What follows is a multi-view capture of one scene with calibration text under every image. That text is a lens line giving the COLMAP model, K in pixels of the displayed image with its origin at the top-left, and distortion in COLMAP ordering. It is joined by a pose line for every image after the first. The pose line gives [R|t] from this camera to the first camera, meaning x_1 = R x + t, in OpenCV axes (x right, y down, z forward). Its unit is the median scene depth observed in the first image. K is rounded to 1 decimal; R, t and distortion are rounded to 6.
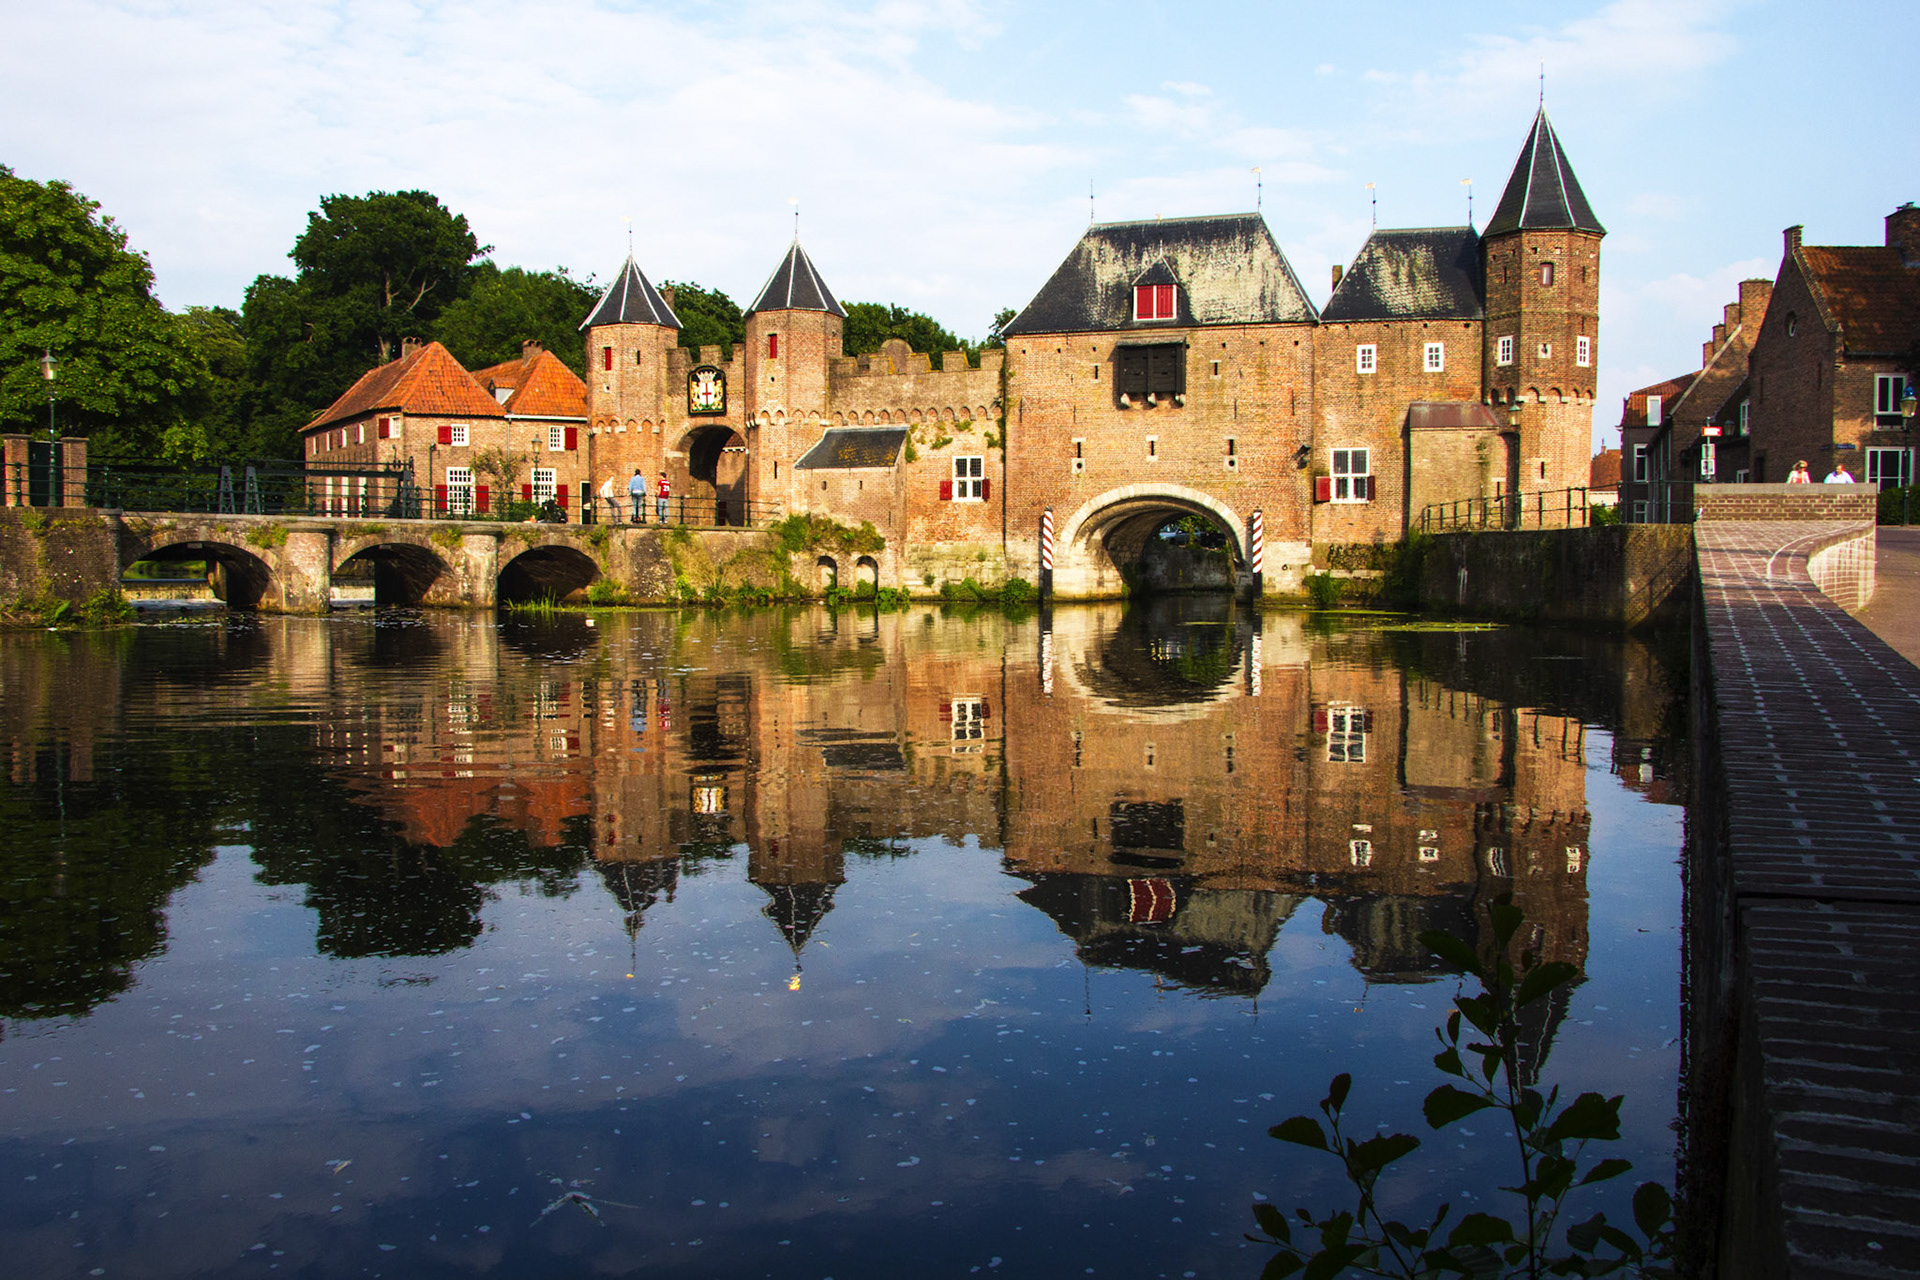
lens RADIAL K [[1558.7, 0, 952.7], [0, 1558.7, 640.3], [0, 0, 1]] dist [-0.181841, 0.146198]
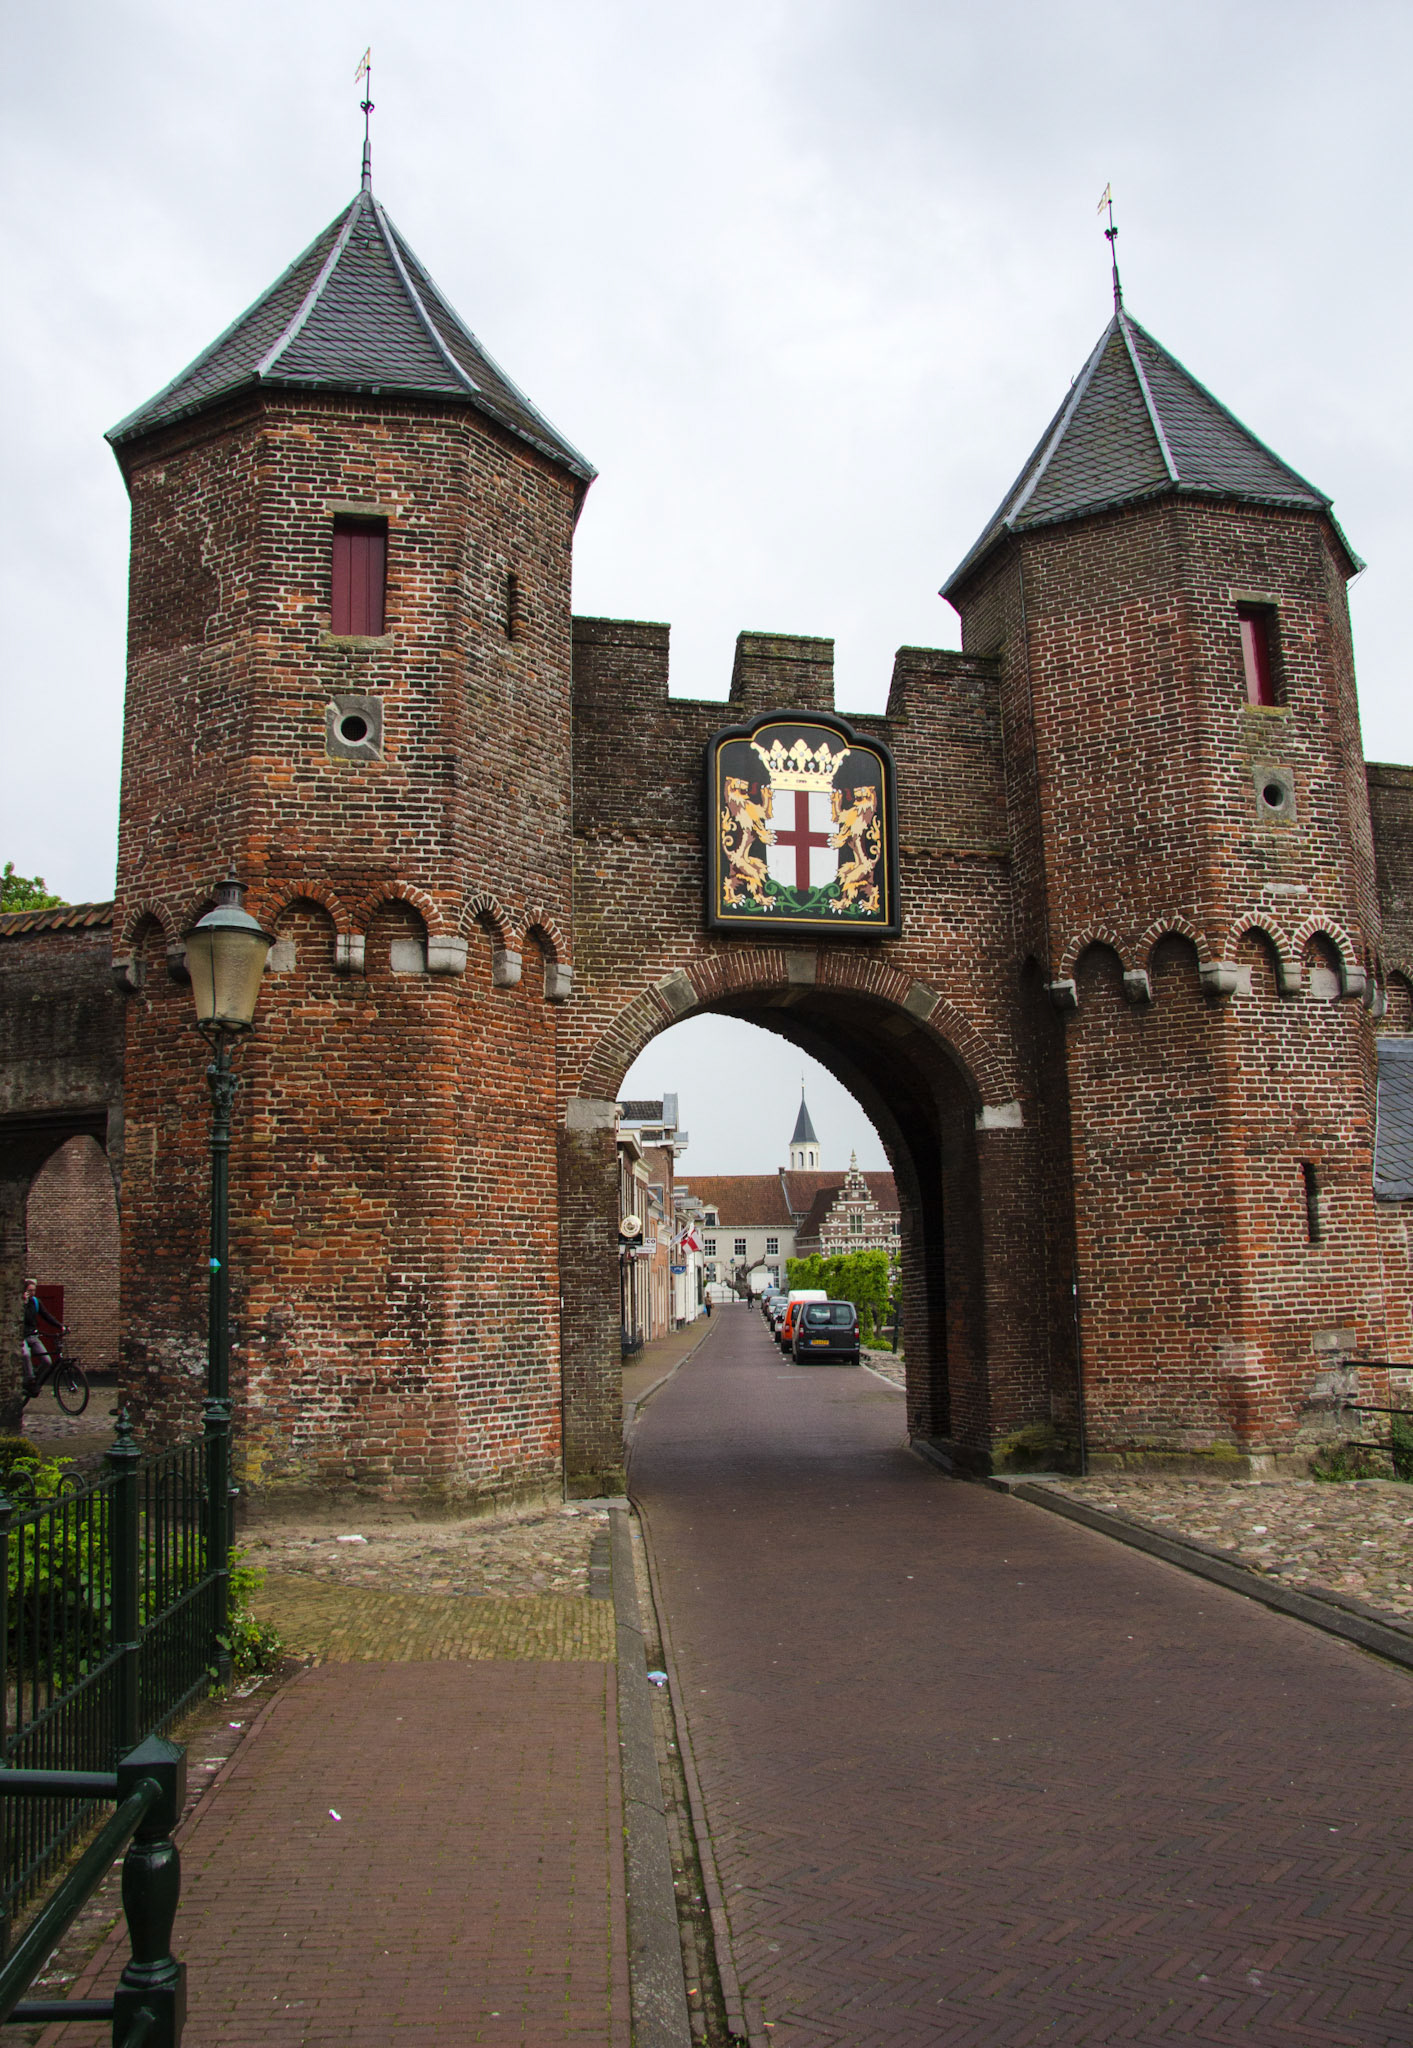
lens RADIAL K [[1634.4, 0, 699.5], [0, 1634.4, 1012.5], [0, 0, 1]] dist [-0.192350, 0.162977]
pose [[0.800688, 0.083305, 0.593261, -0.331772], [0.048963, 0.977872, -0.203394, -0.099954], [-0.597077, 0.191903, 0.778891, 0.919526]]
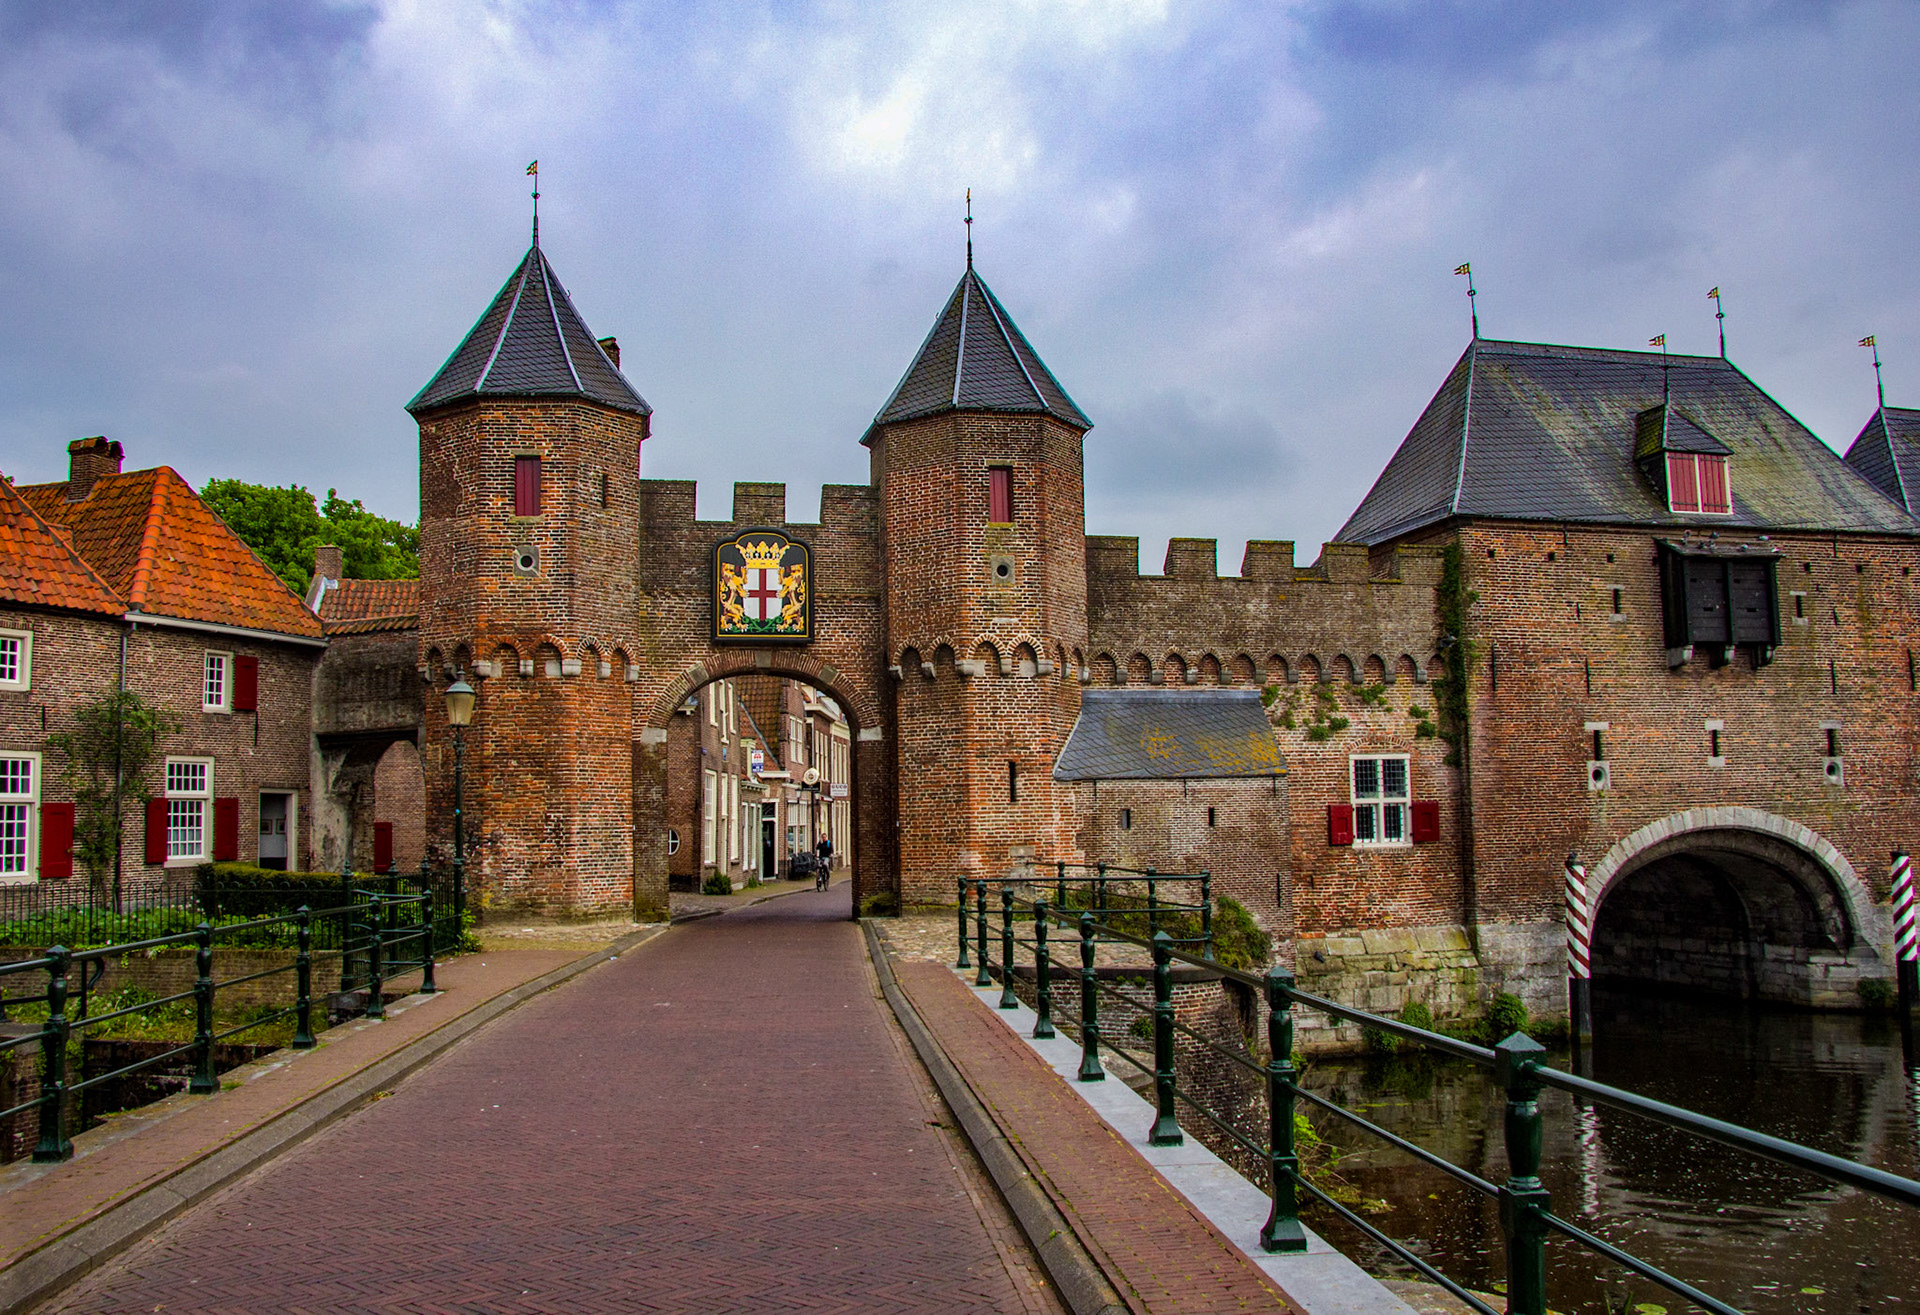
lens RADIAL K [[1588.1, 0, 920.2], [0, 1588.1, 657.2], [0, 0, 1]] dist [-0.180620, 0.138629]
pose [[0.825581, 0.042758, 0.562661, -0.400151], [0.047090, 0.988427, -0.144206, -0.086592], [-0.562316, 0.145549, 0.814013, 0.691095]]
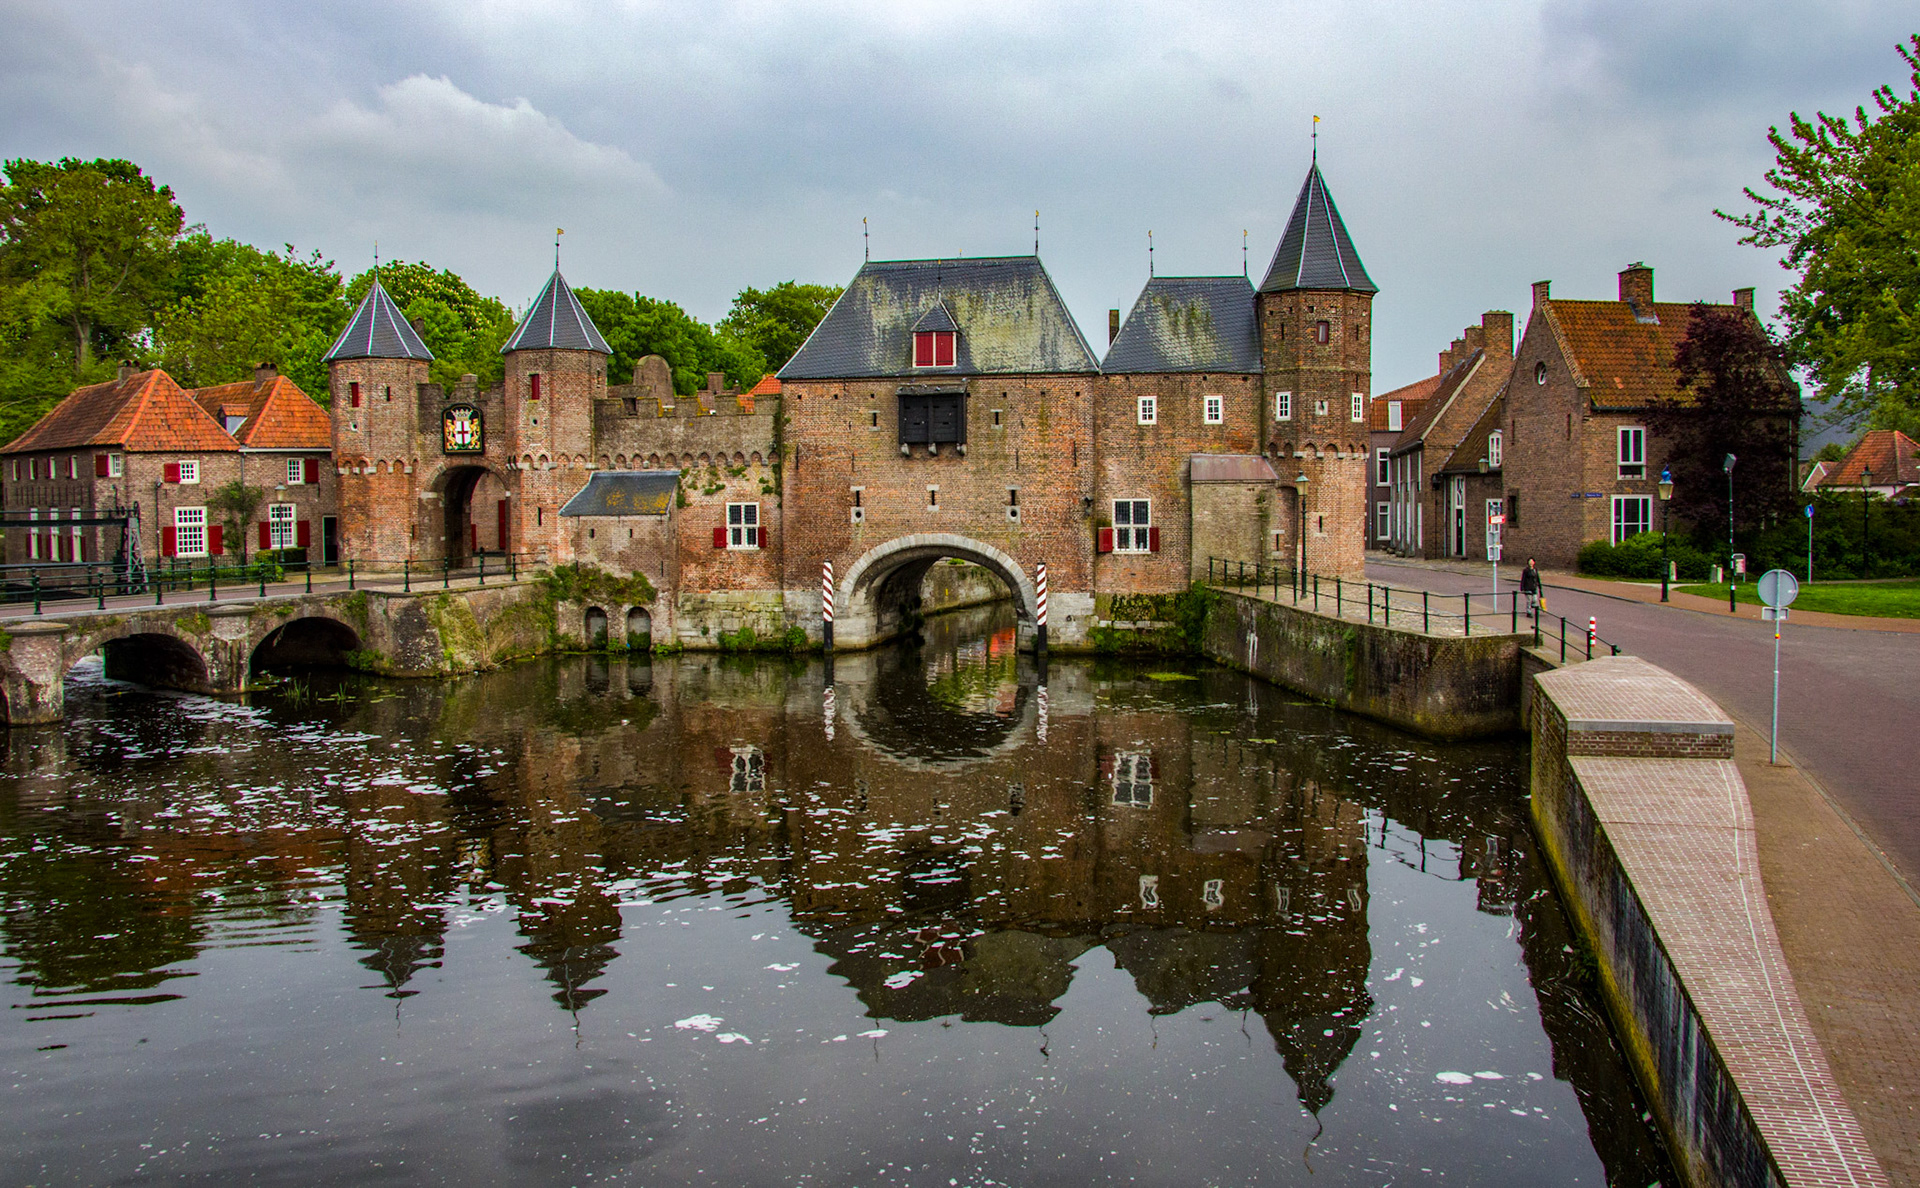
lens RADIAL K [[1560.0, 0, 991.0], [0, 1560.0, 574.3], [0, 0, 1]] dist [-0.184051, 0.134655]
pose [[0.979644, -0.019805, 0.199763, -0.033406], [0.020450, 0.999790, -0.001167, -0.071184], [-0.199698, 0.005228, 0.979844, 0.019586]]
